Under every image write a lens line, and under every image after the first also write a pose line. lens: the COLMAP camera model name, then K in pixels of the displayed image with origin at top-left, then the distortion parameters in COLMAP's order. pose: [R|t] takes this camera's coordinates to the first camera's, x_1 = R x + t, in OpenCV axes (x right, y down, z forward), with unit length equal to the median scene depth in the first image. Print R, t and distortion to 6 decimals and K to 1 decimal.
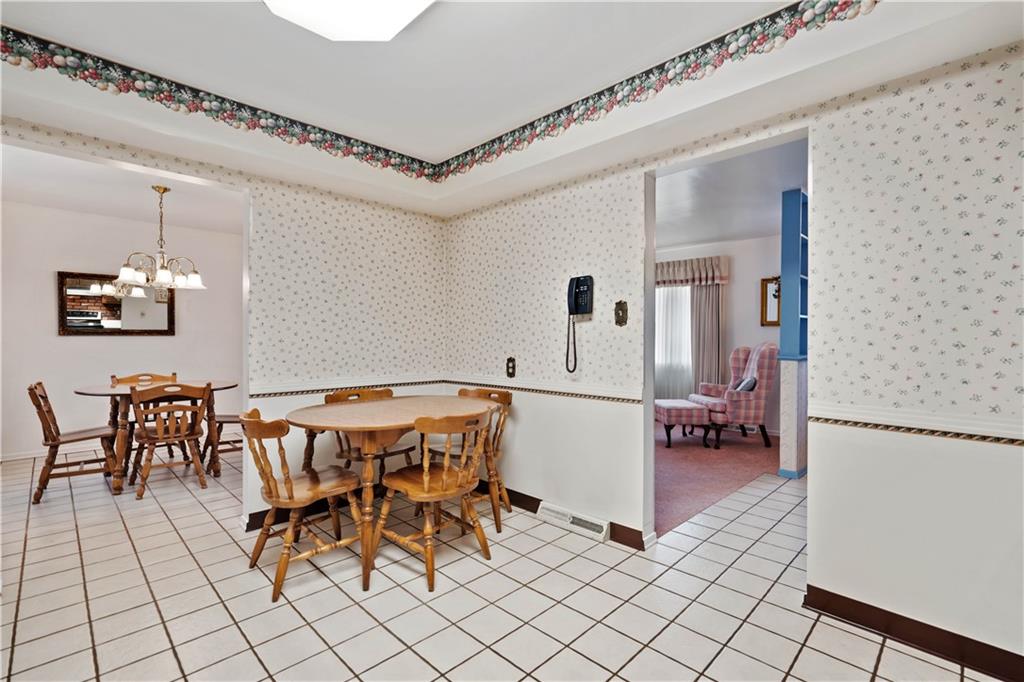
lens RADIAL K [[457.9, 0, 504.9], [0, 457.9, 340.5], [0, 0, 1]] dist [0.000779, -0.000077]
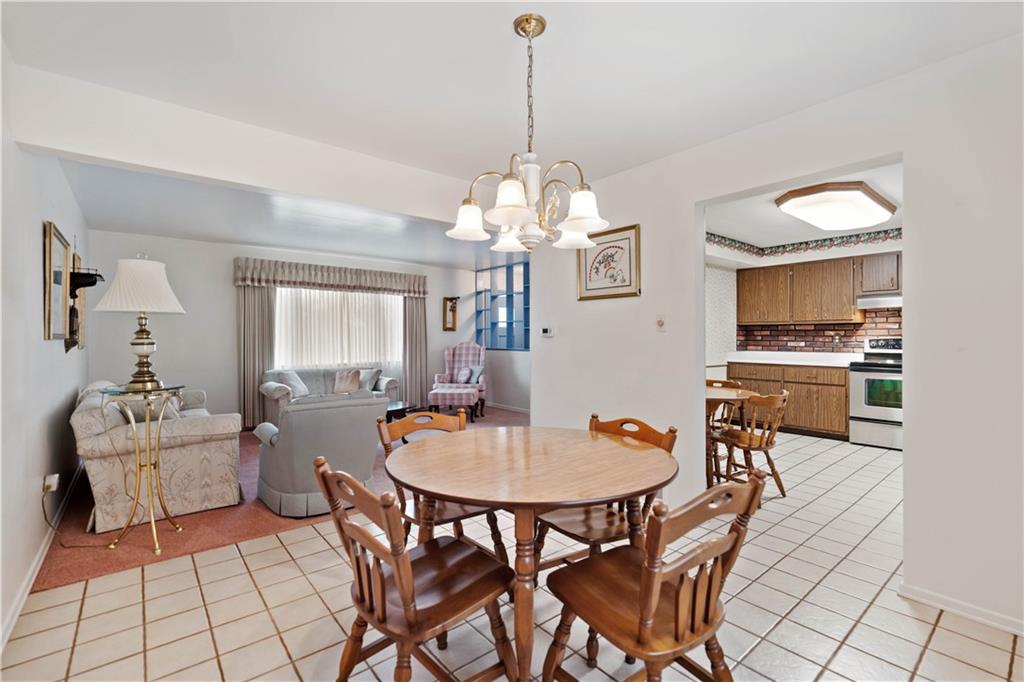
lens RADIAL K [[457.9, 0, 504.9], [0, 457.9, 340.5], [0, 0, 1]] dist [0.000779, -0.000077]
pose [[0.101767, -0.008635, 0.994771, -0.843723], [0.014954, 0.999863, 0.007149, -0.009526], [-0.994696, 0.014148, 0.101882, 0.687408]]
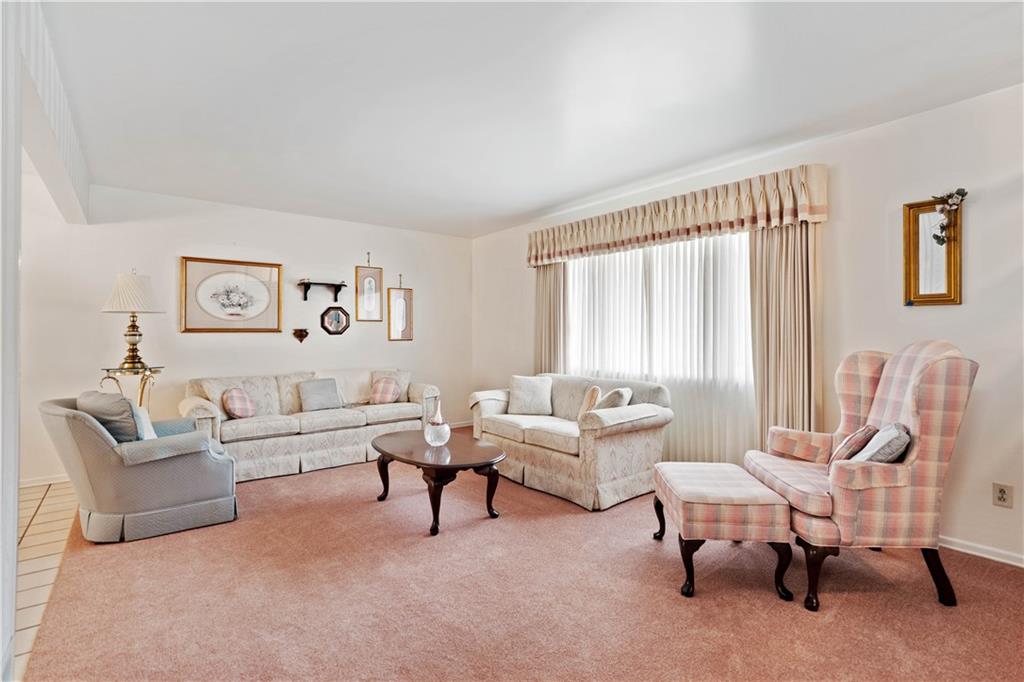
lens RADIAL K [[479.8, 0, 511.2], [0, 479.8, 327.0], [0, 0, 1]] dist [0.001419, 0.000384]
pose [[0.993797, -0.008331, -0.110893, 0.220185], [0.006182, 0.999787, -0.019707, -0.002795], [0.111034, 0.018899, 0.993637, 0.482468]]
